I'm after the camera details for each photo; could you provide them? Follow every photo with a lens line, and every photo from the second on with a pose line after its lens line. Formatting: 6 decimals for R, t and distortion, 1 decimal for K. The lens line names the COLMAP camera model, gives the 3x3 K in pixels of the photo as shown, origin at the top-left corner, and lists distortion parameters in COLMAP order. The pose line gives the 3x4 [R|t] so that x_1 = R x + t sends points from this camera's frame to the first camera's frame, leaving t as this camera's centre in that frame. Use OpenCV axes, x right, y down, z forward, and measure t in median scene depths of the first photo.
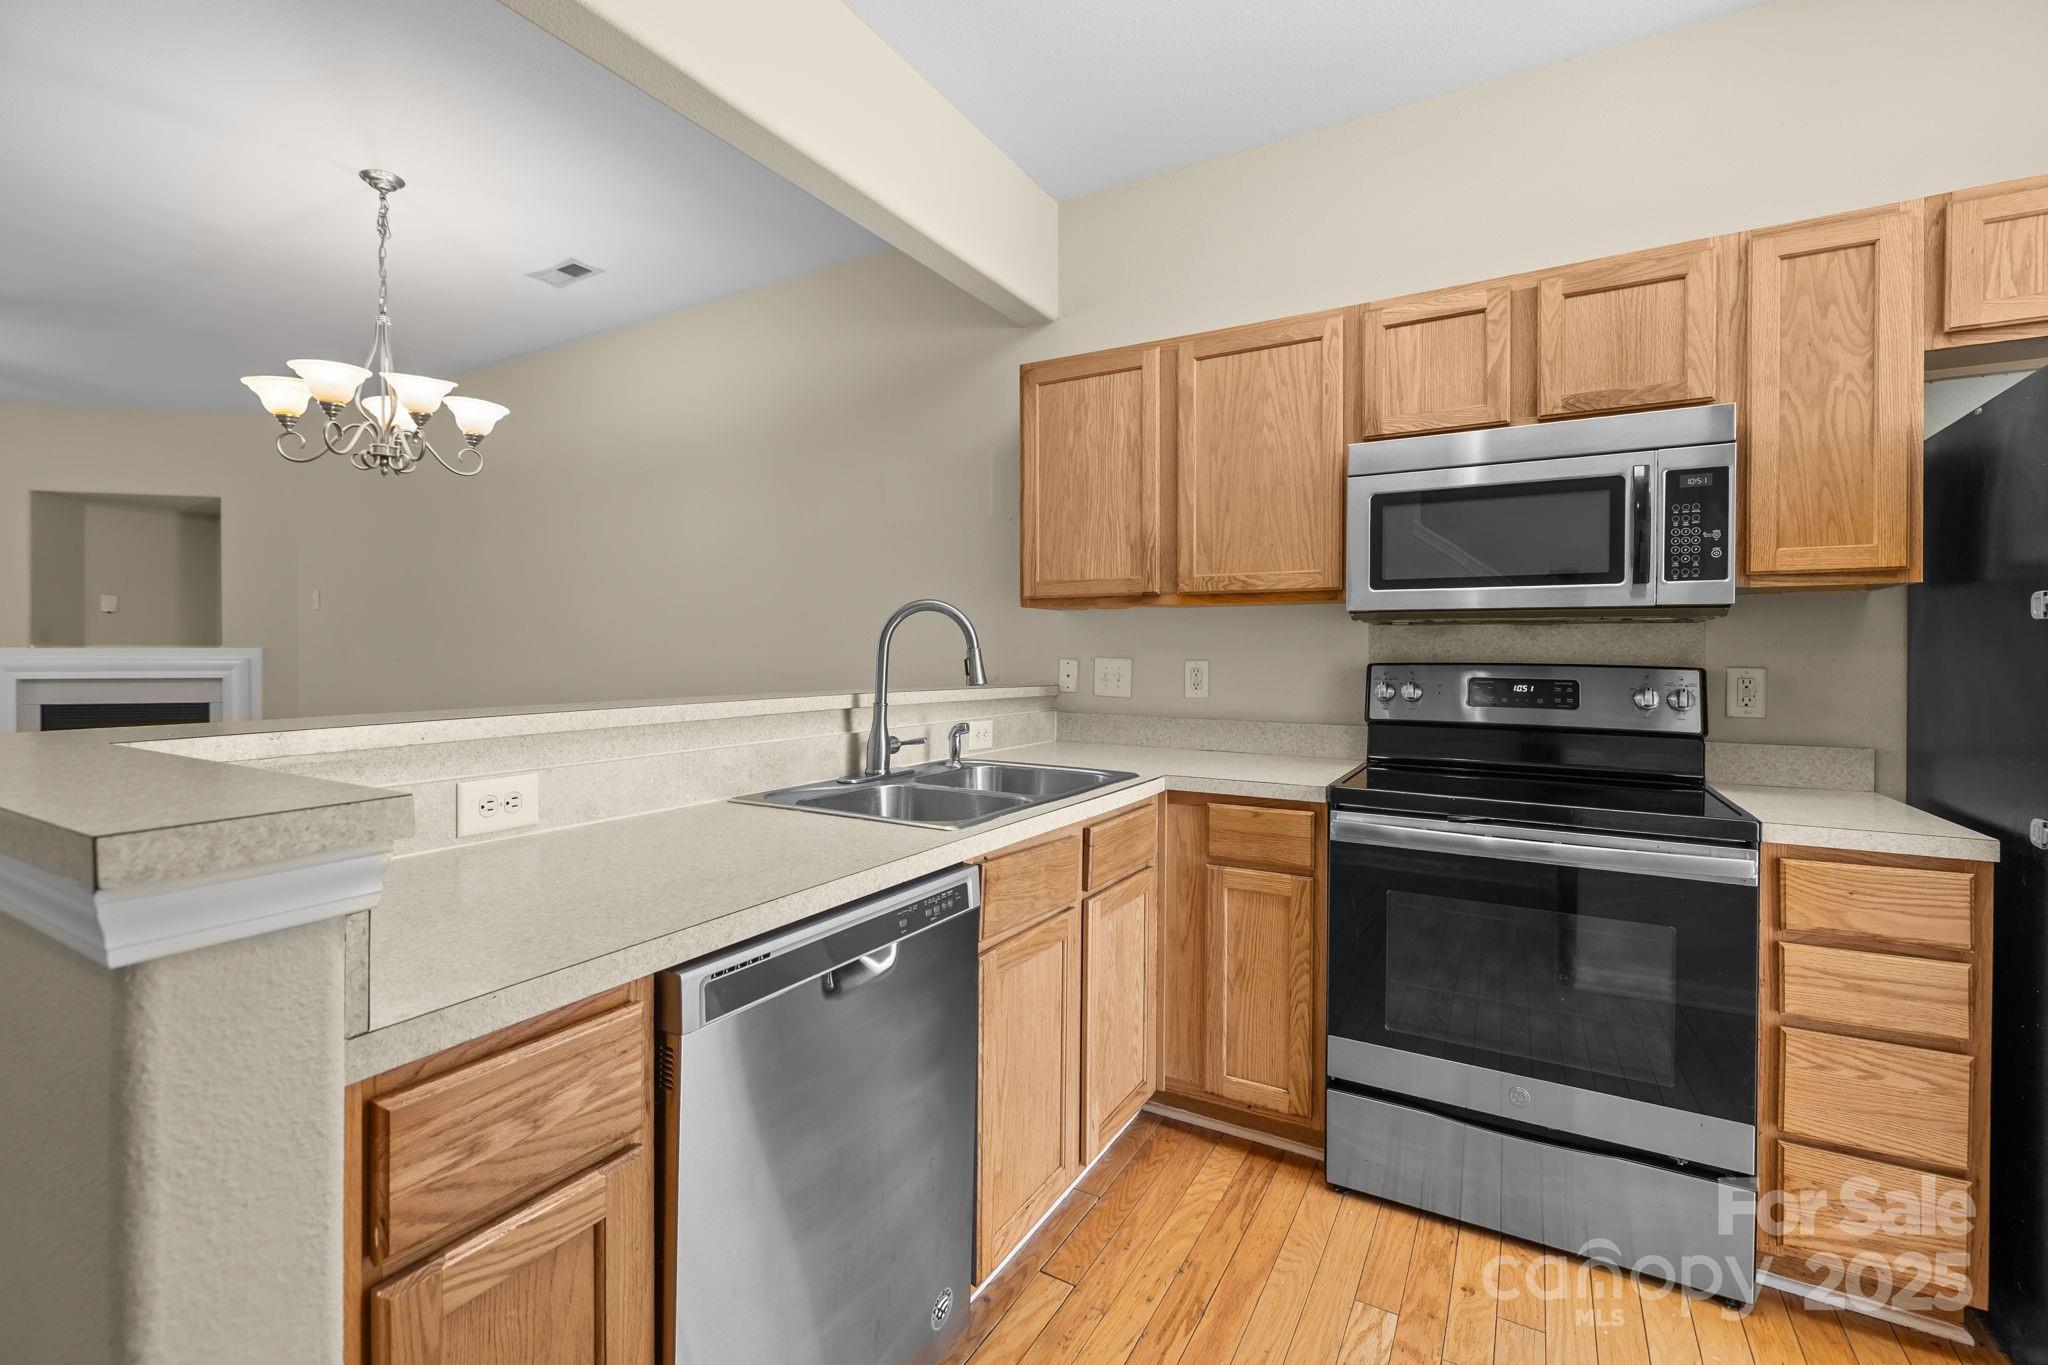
lens RADIAL K [[903.2, 0, 990.0], [0, 903.2, 658.5], [0, 0, 1]] dist [0.001555, 0.000604]
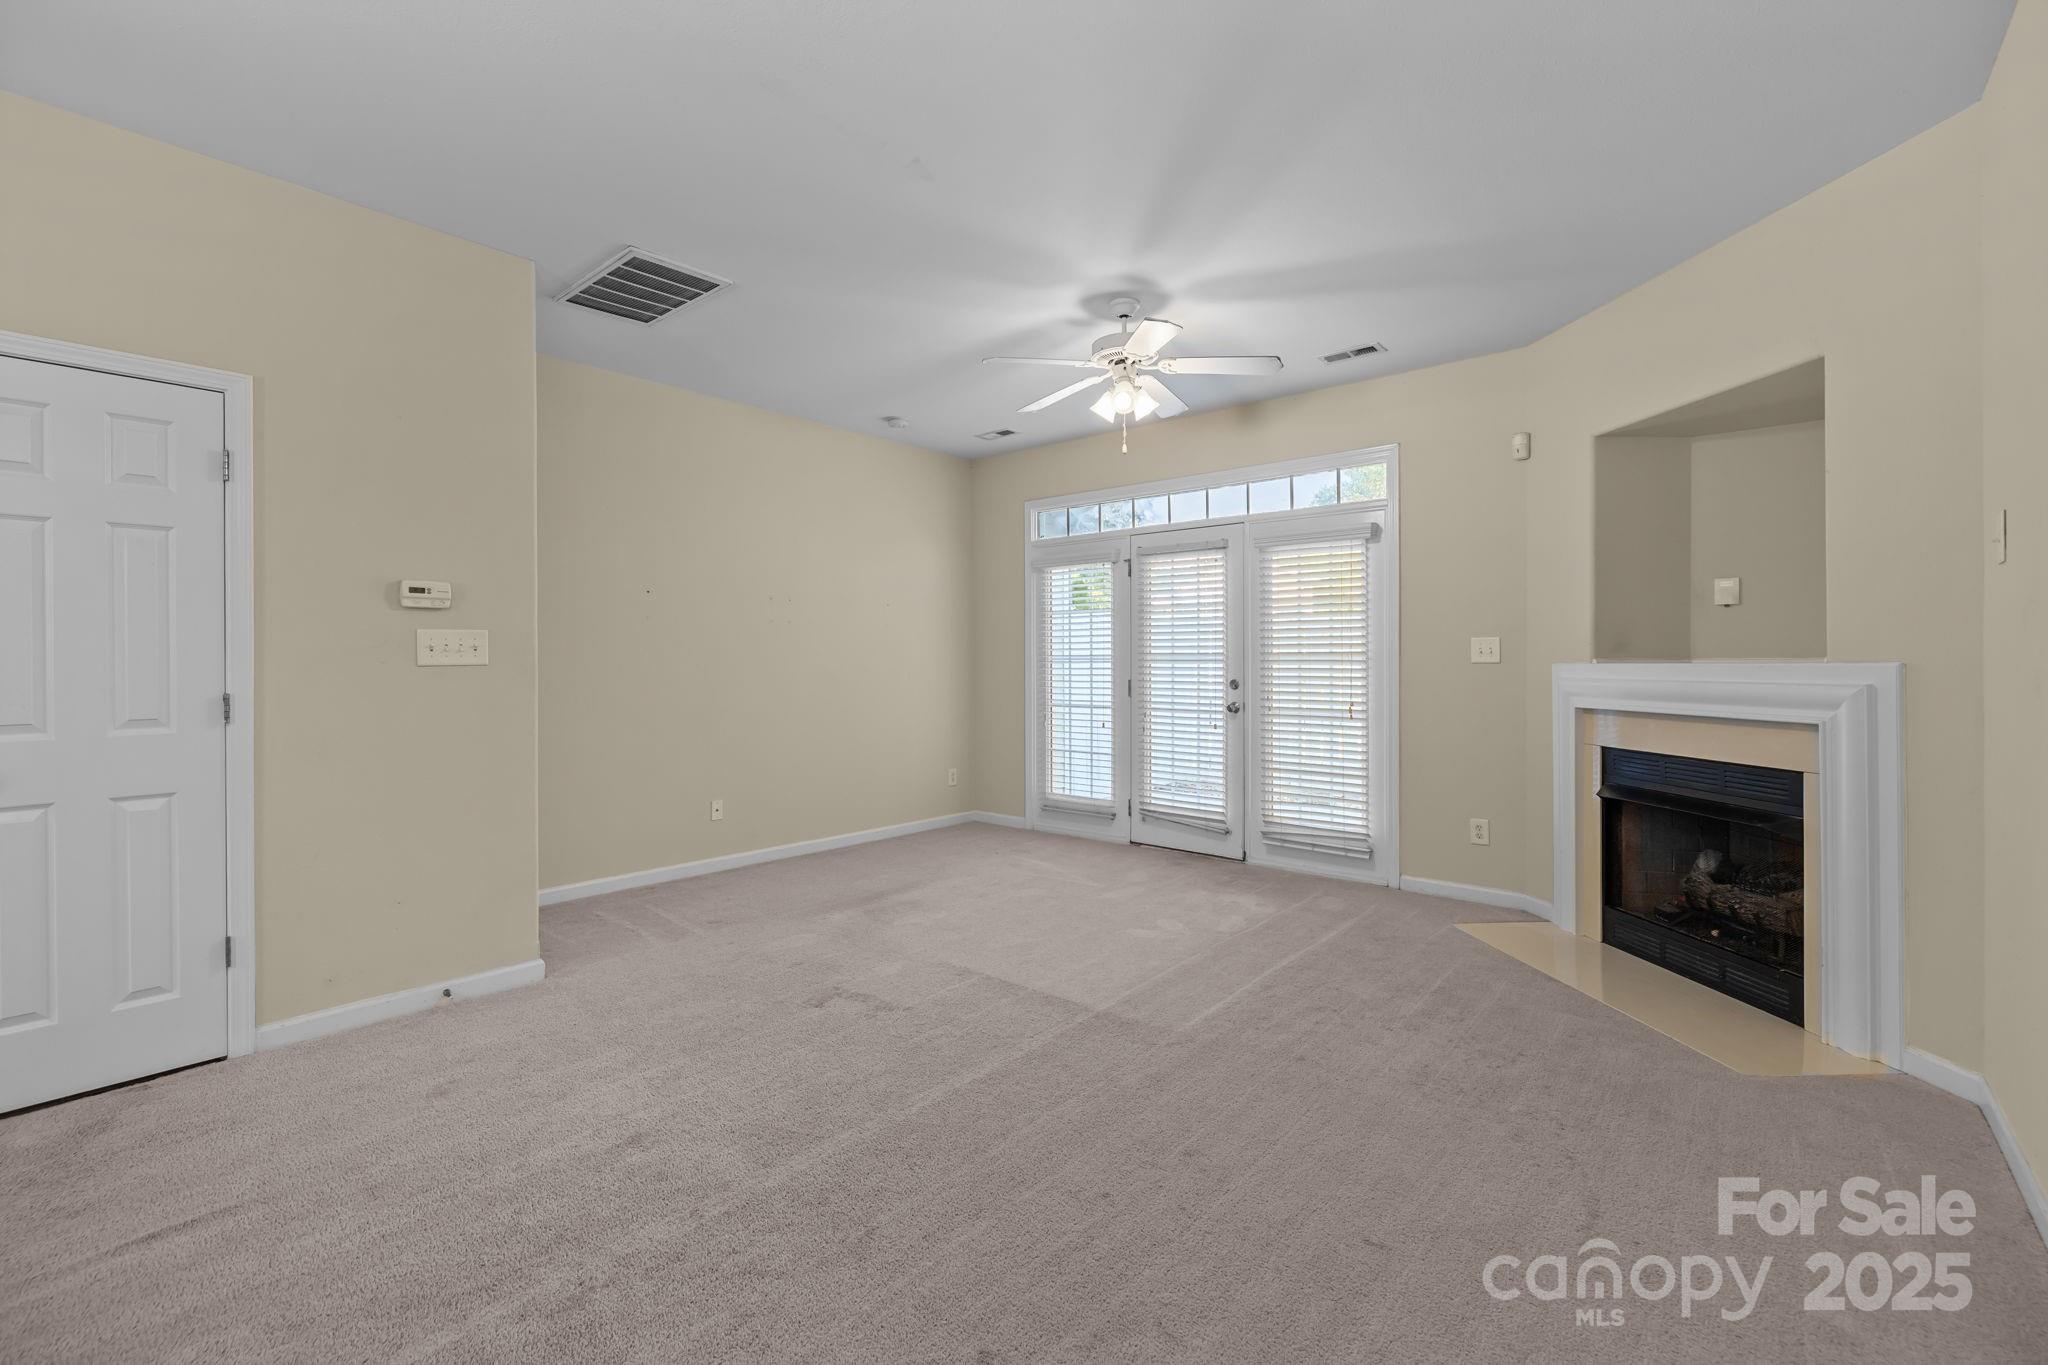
lens RADIAL K [[873.2, 0, 992.6], [0, 873.2, 658.7], [0, 0, 1]] dist [-0.001579, -0.000183]
pose [[-0.186608, -0.003867, -0.982427, -0.753724], [-0.007863, 0.999966, -0.002442, -0.022355], [0.982403, 0.007269, -0.186632, 1.605893]]
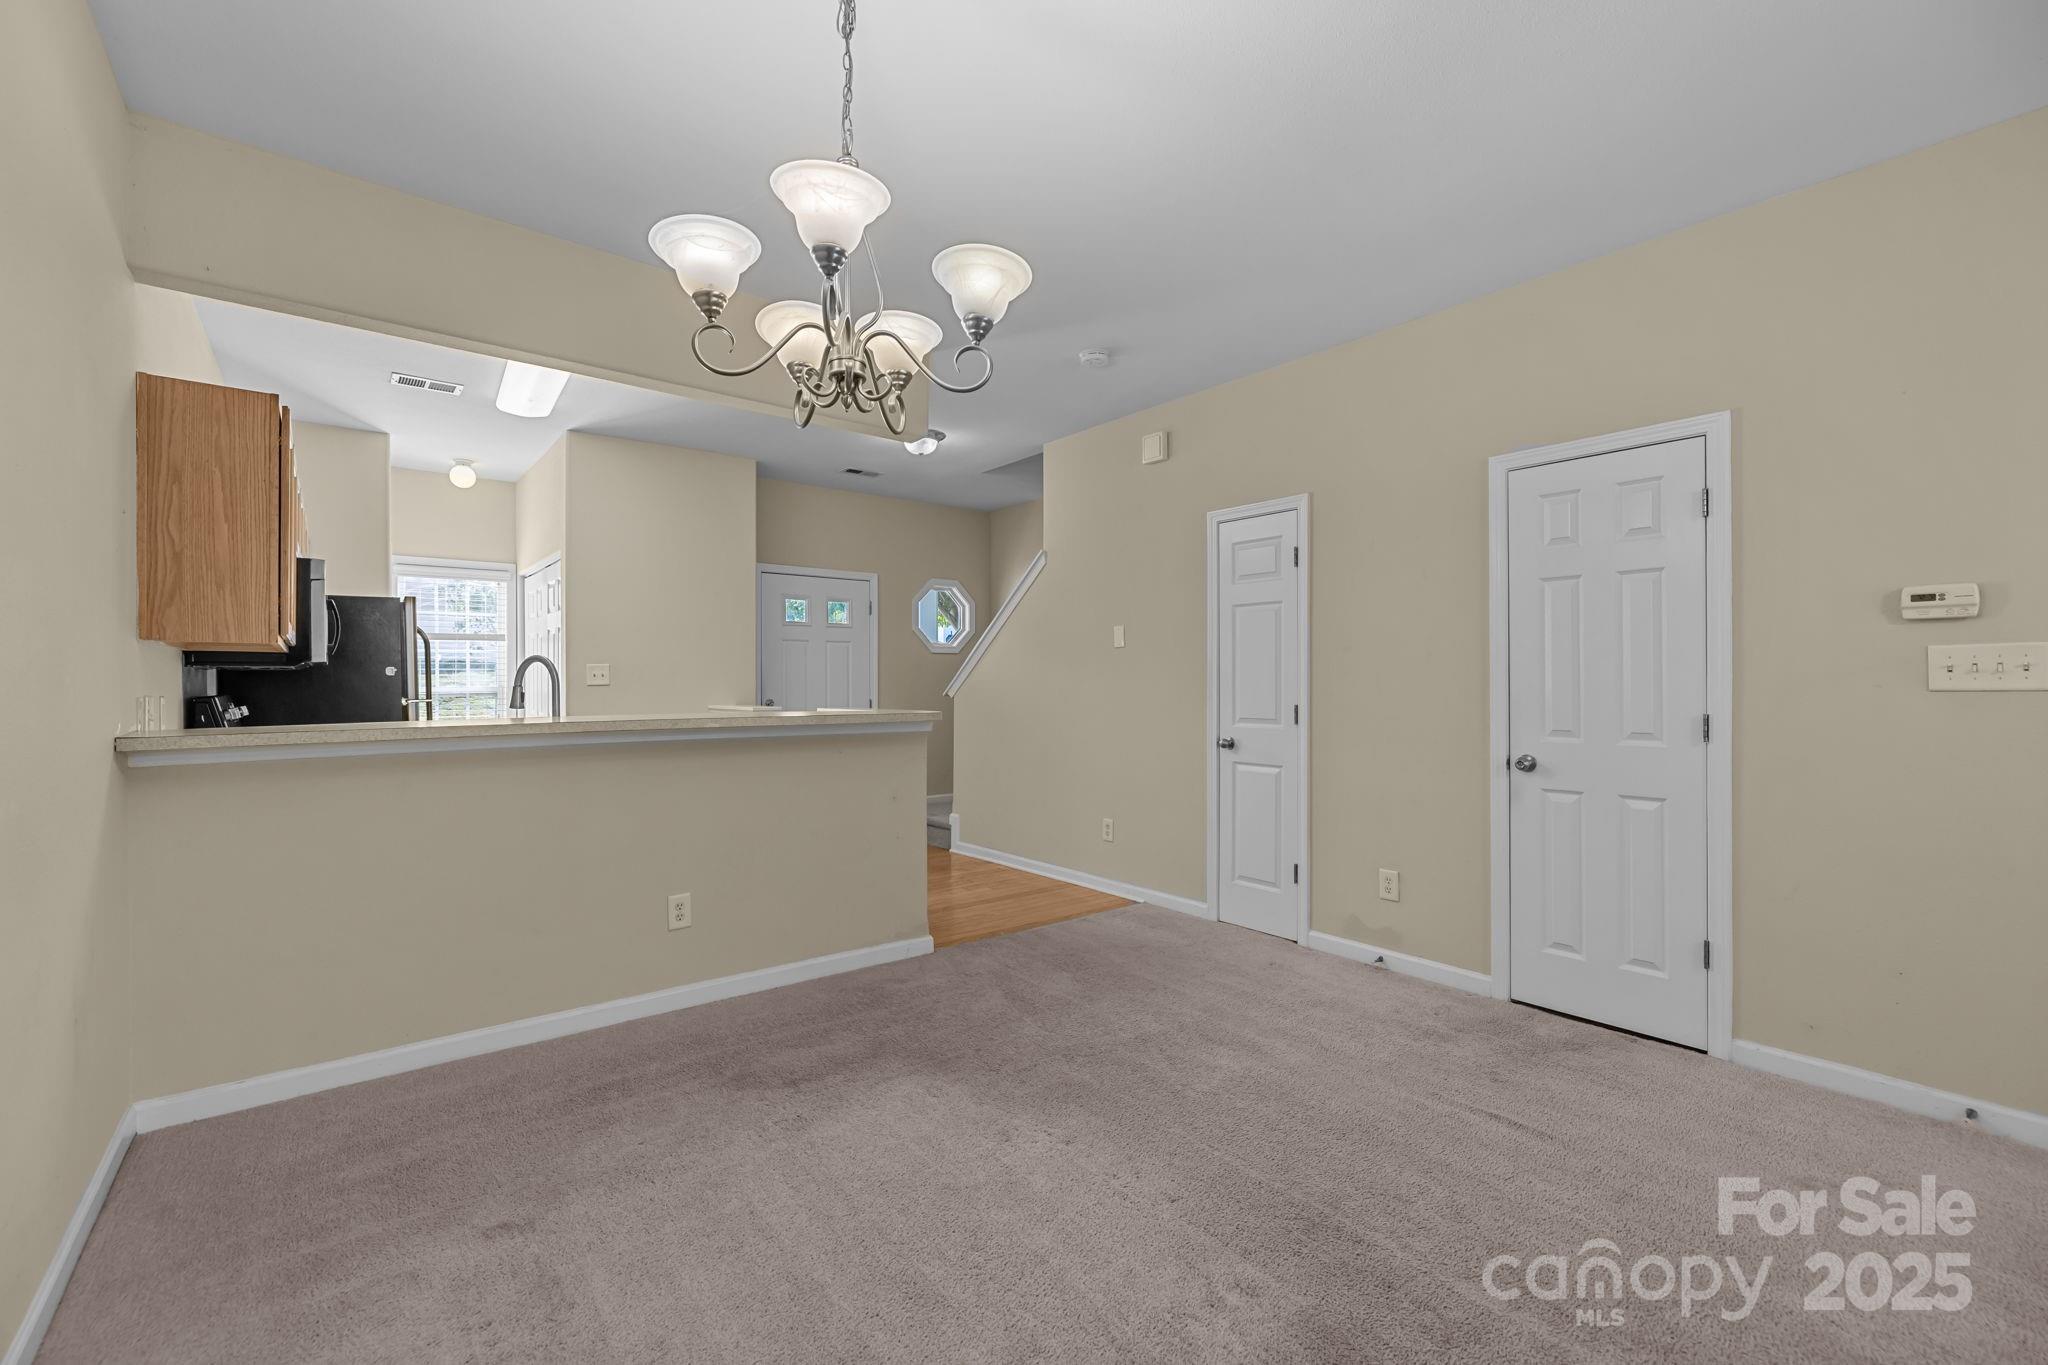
lens RADIAL K [[872.6, 0, 1041.7], [0, 872.6, 680.2], [0, 0, 1]] dist [0.002990, 0.000356]
pose [[-0.939743, -0.002286, 0.341875, -1.324570], [-0.000393, 0.999984, 0.005607, -0.027116], [-0.341882, 0.005135, -0.939729, 1.941938]]
